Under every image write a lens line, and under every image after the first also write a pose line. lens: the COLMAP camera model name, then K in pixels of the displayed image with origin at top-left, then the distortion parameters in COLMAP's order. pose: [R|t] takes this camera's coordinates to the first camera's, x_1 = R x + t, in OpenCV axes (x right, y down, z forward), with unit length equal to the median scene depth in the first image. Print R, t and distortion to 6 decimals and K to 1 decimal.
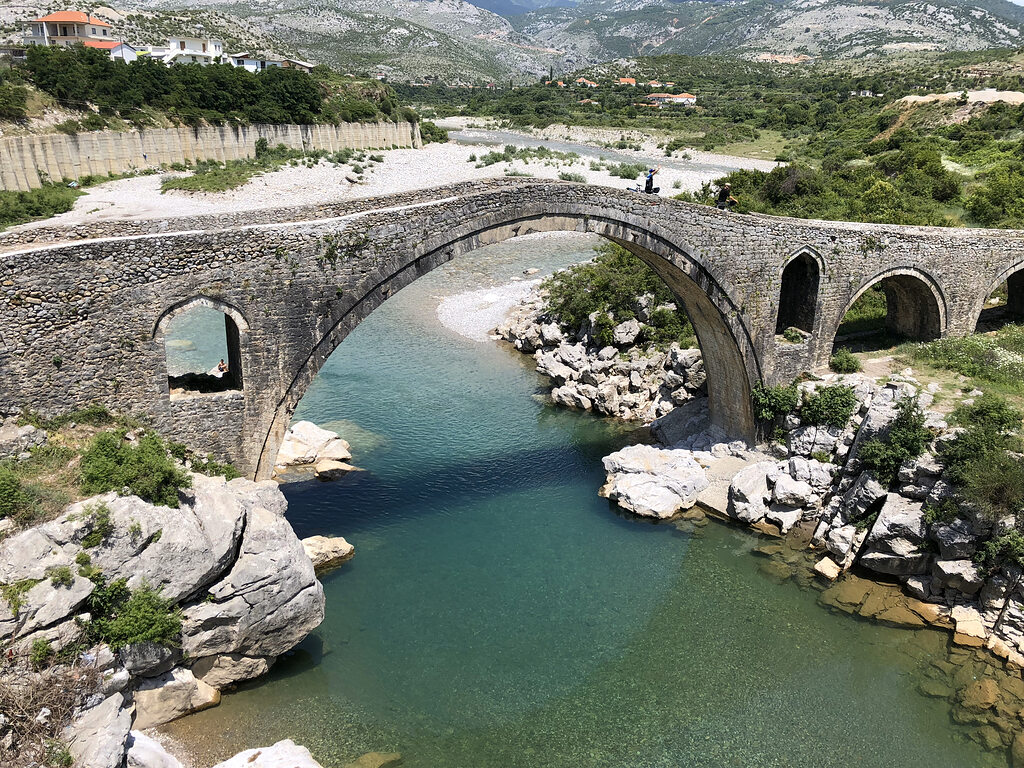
lens RADIAL K [[847.9, 0, 516.6], [0, 847.9, 377.7], [0, 0, 1]] dist [0.021722, -0.007414]
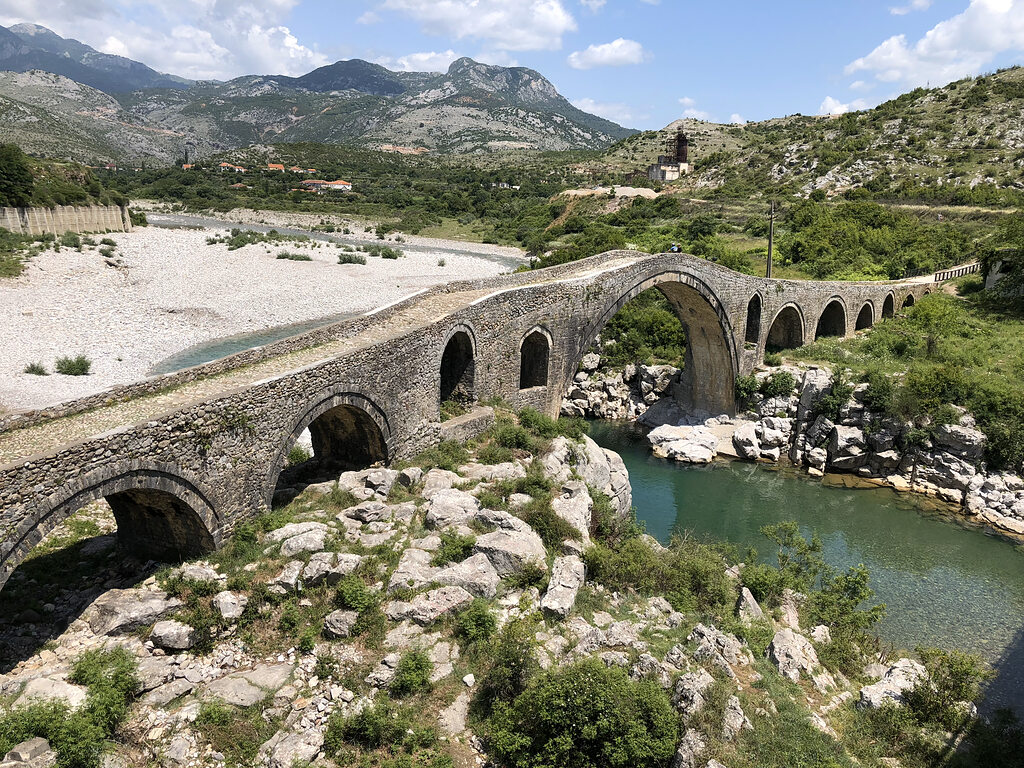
lens RADIAL K [[847.9, 0, 516.6], [0, 847.9, 377.7], [0, 0, 1]] dist [0.021722, -0.007414]
pose [[0.911805, -0.072620, 0.404152, -0.688863], [0.109837, 0.991507, -0.069643, 0.071284], [-0.395662, 0.107892, 0.912037, -0.275695]]
